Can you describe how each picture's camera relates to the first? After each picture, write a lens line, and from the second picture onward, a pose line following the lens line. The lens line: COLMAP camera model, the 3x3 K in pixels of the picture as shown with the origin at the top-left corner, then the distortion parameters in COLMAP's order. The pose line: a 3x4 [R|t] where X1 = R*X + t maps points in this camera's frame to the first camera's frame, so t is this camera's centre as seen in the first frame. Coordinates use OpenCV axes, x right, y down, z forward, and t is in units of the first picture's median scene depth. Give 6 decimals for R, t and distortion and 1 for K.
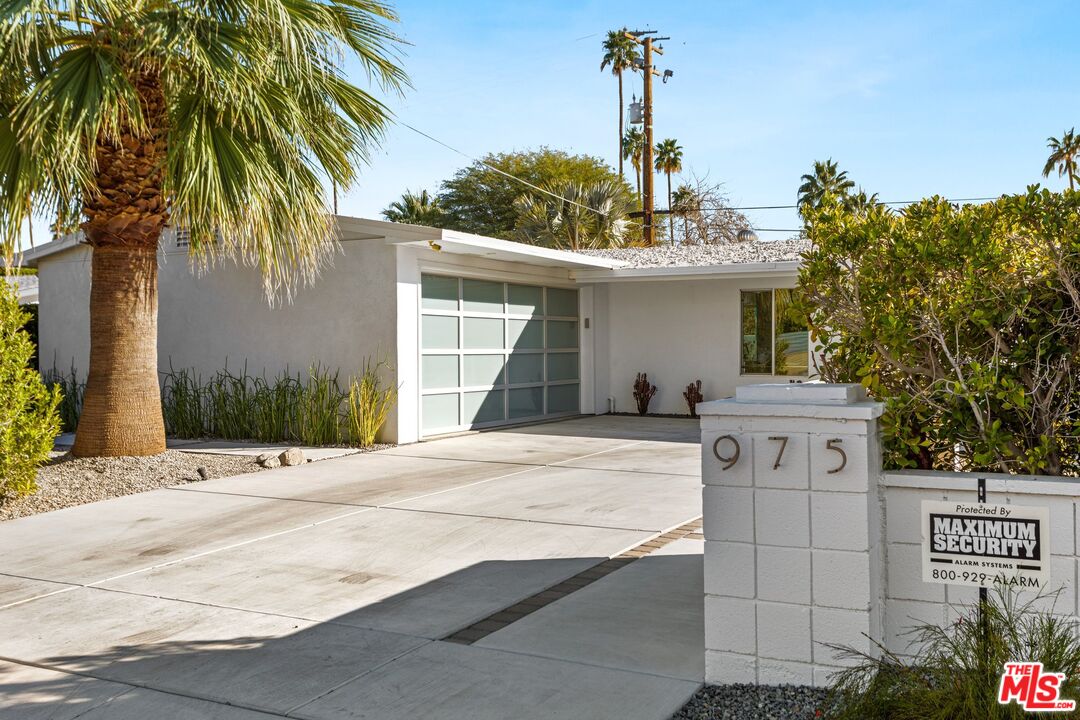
lens RADIAL K [[941.7, 0, 540.0], [0, 941.7, 360.0], [0, 0, 1]] dist [0.007128, 0.002477]
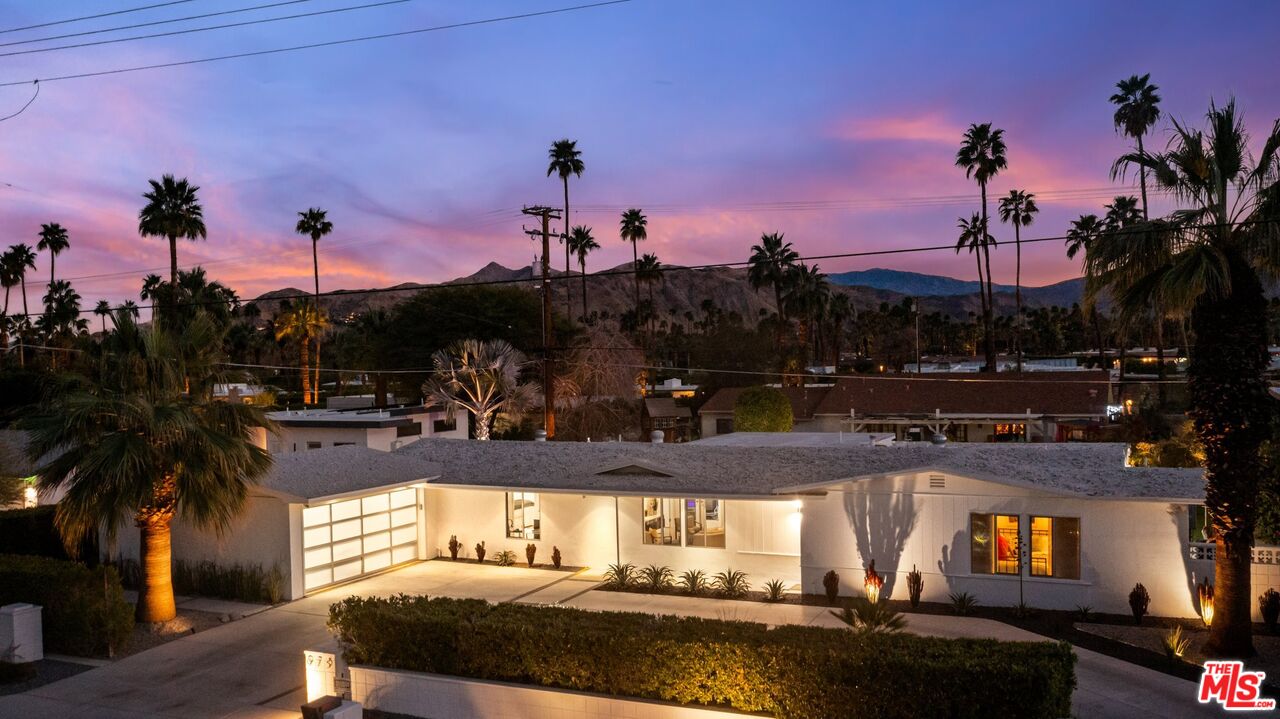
lens RADIAL K [[1069.2, 0, 640.0], [0, 1069.2, 359.5], [0, 0, 1]] dist [-0.023452, 0.009139]
pose [[0.998462, -0.018464, 0.052278, 0.103062], [0.018336, 0.999828, 0.002930, -0.089635], [-0.052324, -0.001967, 0.998628, -0.279682]]
